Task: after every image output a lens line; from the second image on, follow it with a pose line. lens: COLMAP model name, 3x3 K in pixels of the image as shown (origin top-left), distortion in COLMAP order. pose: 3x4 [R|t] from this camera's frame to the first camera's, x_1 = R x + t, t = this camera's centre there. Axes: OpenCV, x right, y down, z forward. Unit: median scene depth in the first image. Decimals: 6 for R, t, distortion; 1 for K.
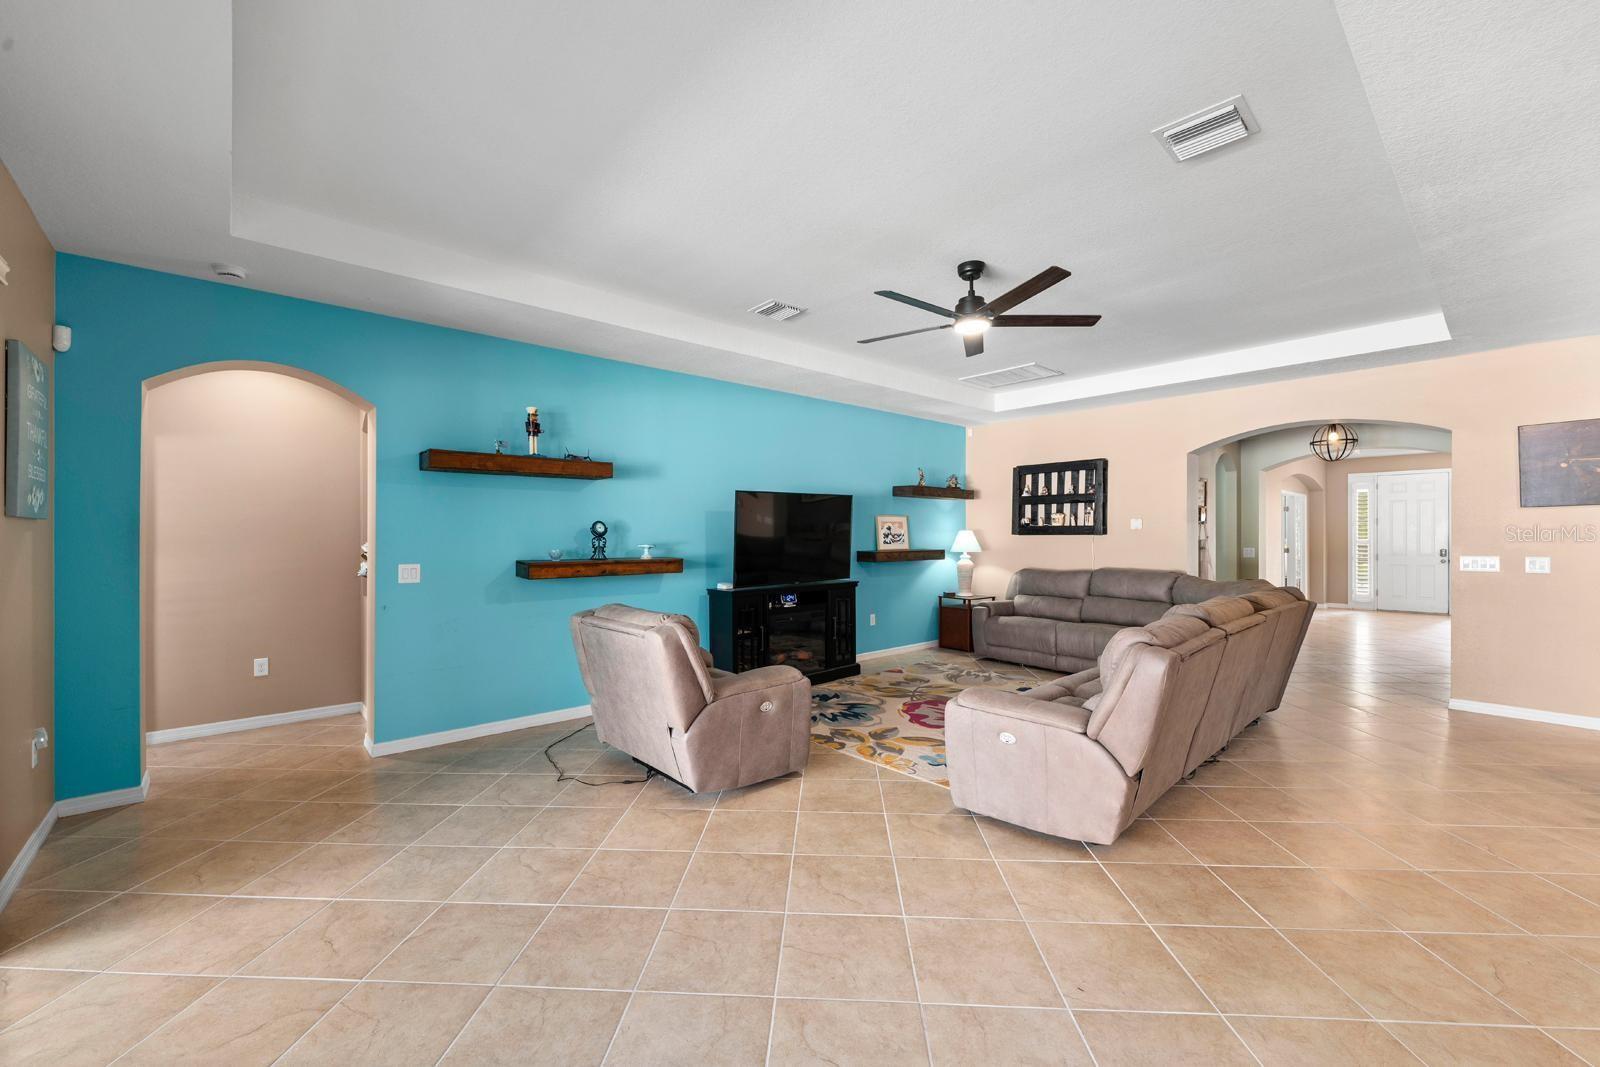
lens RADIAL K [[644.4, 0, 800.2], [0, 644.4, 535.3], [0, 0, 1]] dist [0.001419, -0.001436]
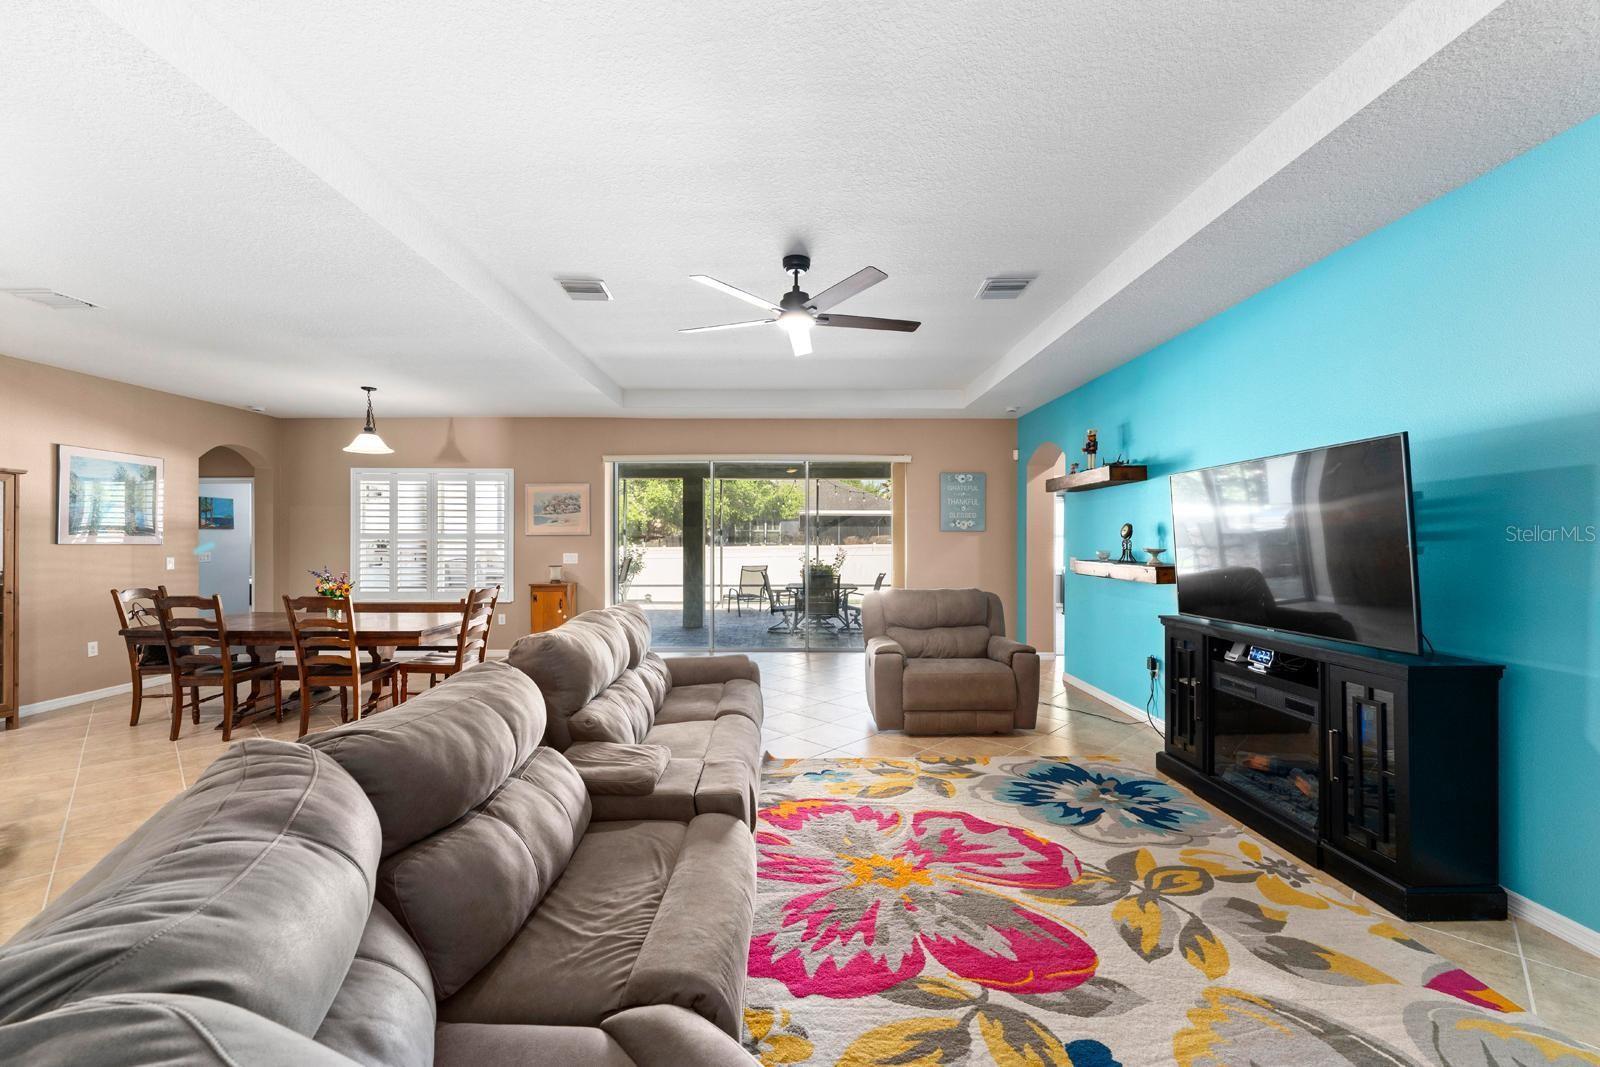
lens RADIAL K [[644.4, 0, 796.4], [0, 644.4, 533.1], [0, 0, 1]] dist [0.001419, -0.001436]
pose [[-0.661410, -0.002658, -0.750019, 0.729593], [0.000339, 0.999993, -0.003843, -0.003366], [0.750024, -0.002796, -0.661405, 1.206695]]
